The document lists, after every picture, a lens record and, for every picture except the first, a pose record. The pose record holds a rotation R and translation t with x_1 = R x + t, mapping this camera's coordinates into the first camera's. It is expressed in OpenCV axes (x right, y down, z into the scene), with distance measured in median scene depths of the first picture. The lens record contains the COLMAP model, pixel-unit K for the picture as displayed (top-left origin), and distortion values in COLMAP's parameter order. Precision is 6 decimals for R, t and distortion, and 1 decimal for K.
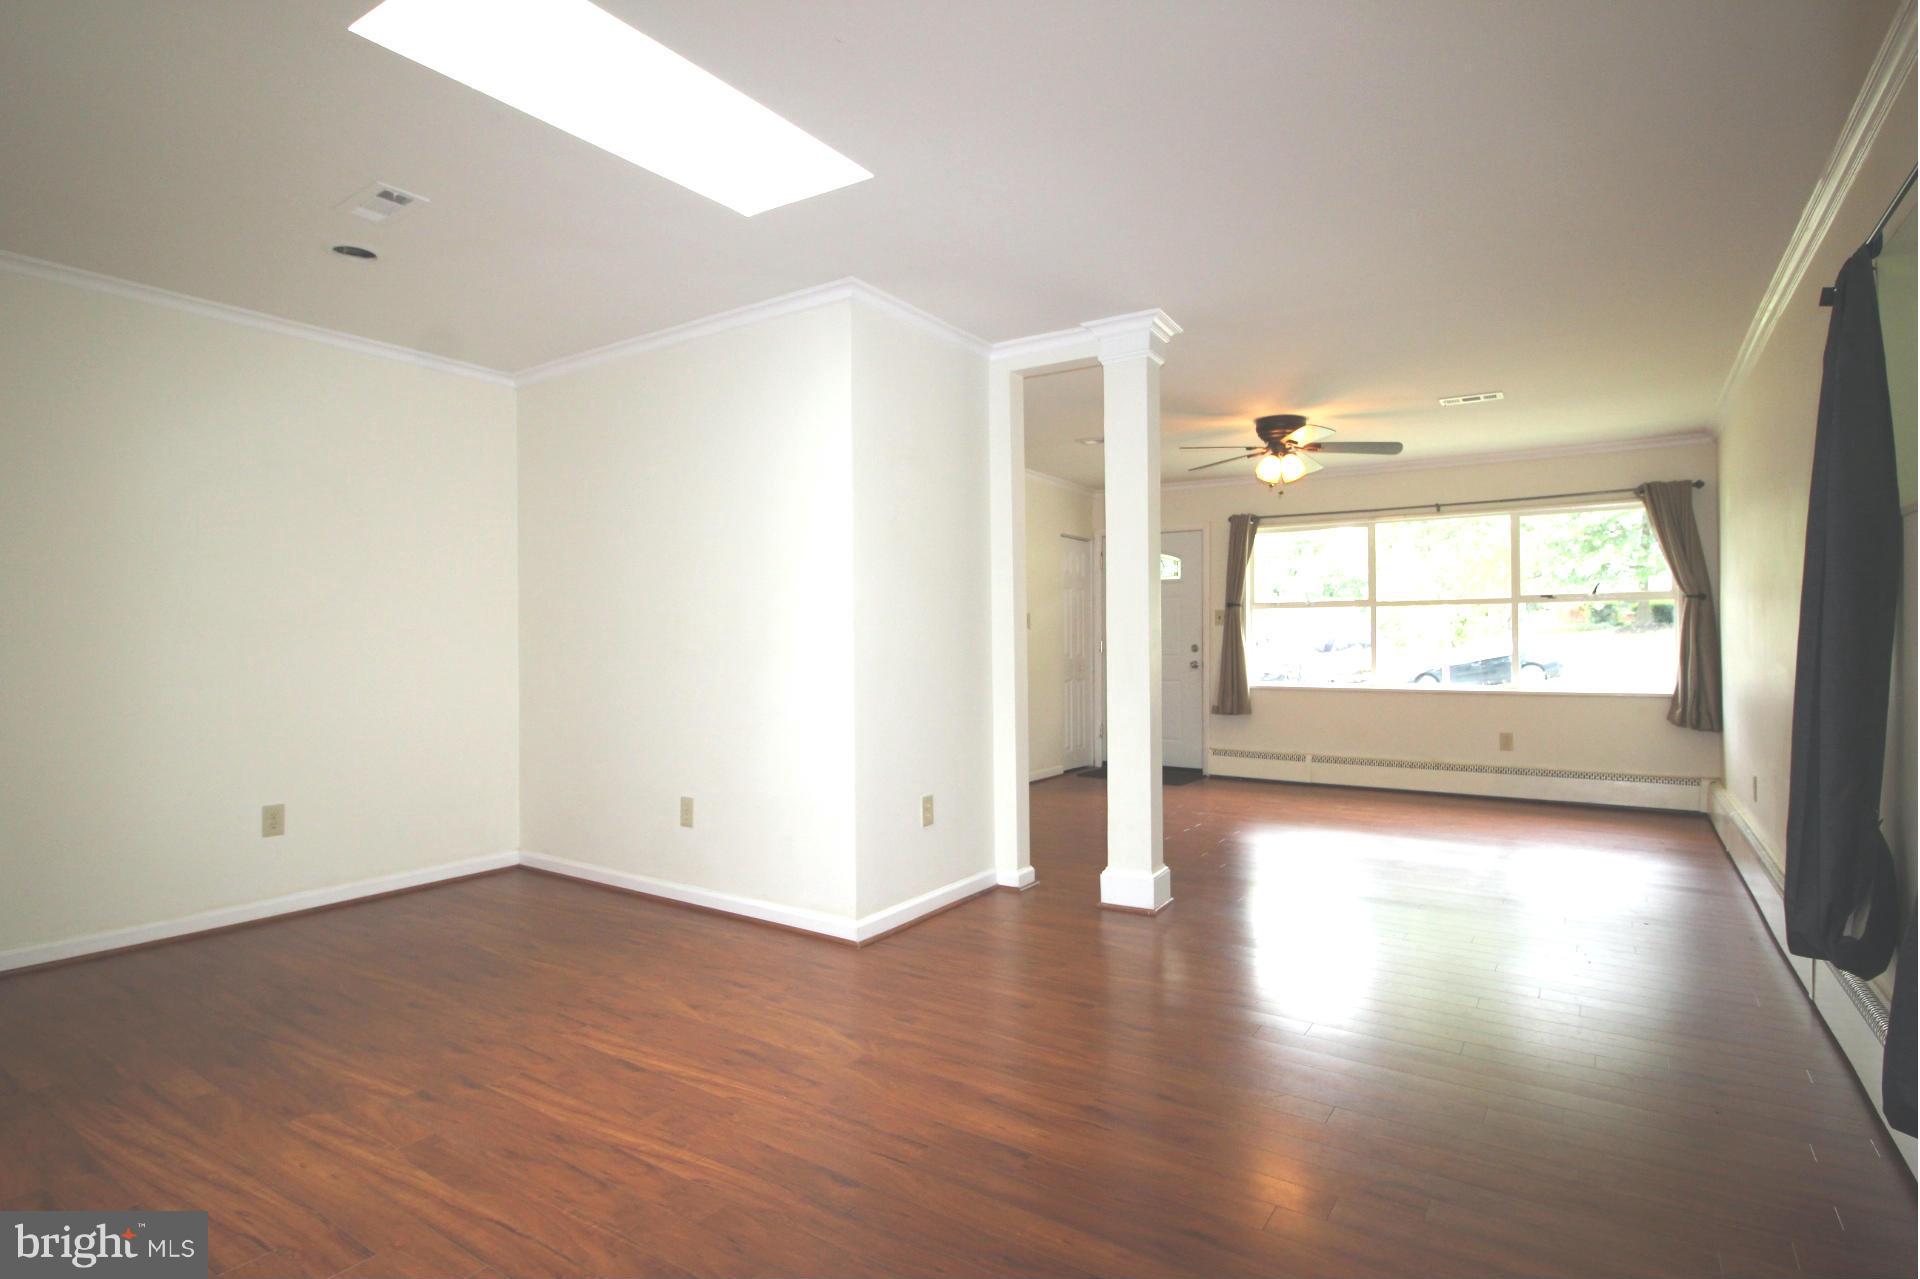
lens RADIAL K [[970.1, 0, 948.6], [0, 970.1, 635.3], [0, 0, 1]] dist [0.002375, -0.014839]
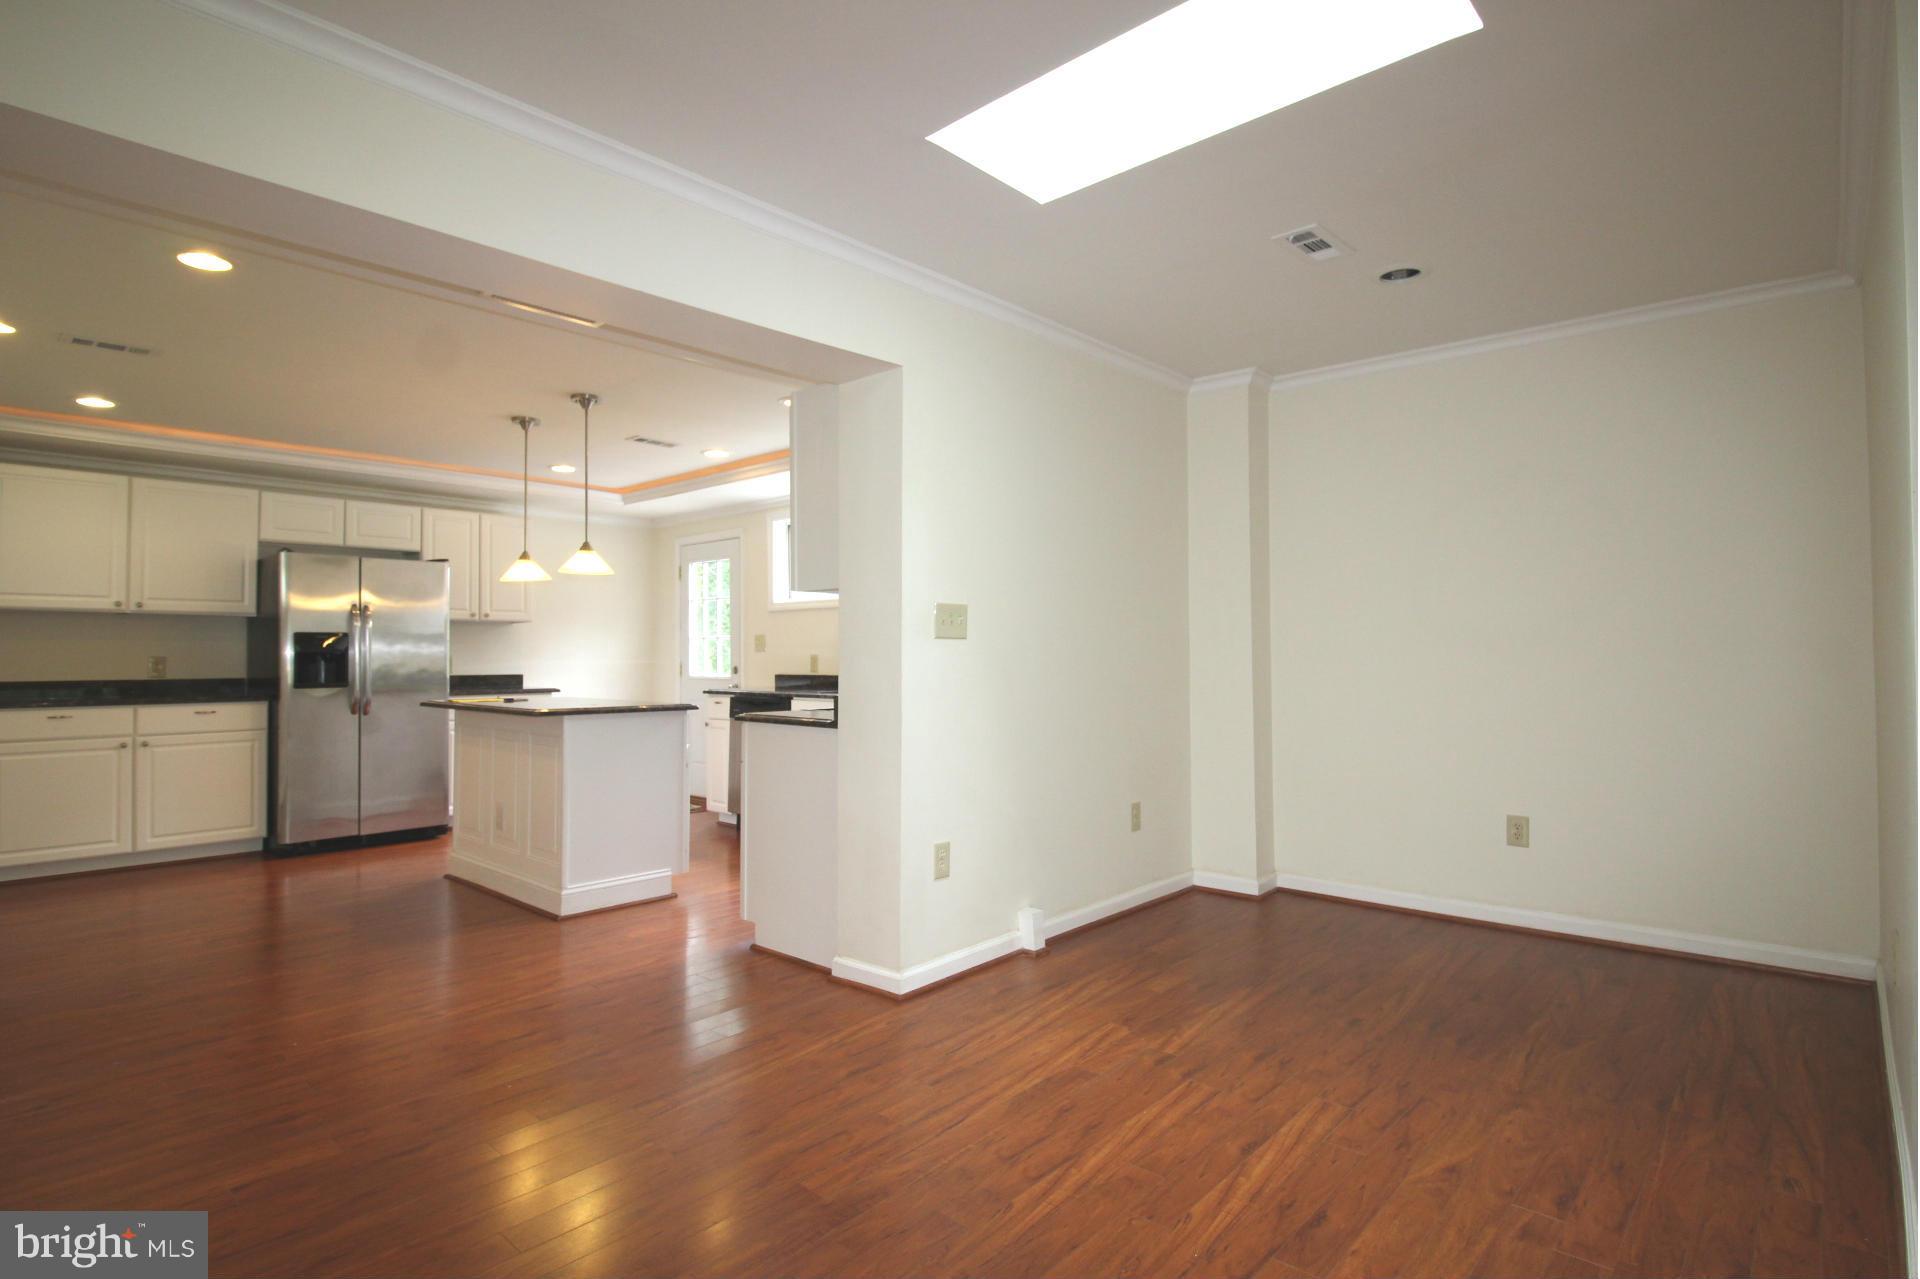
lens RADIAL K [[970.1, 0, 948.6], [0, 970.1, 635.3], [0, 0, 1]] dist [0.002375, -0.014839]
pose [[-0.145702, -0.010088, -0.989277, 0.624936], [0.013505, 0.999835, -0.012184, -0.011596], [0.989236, -0.015136, -0.145542, 0.916050]]
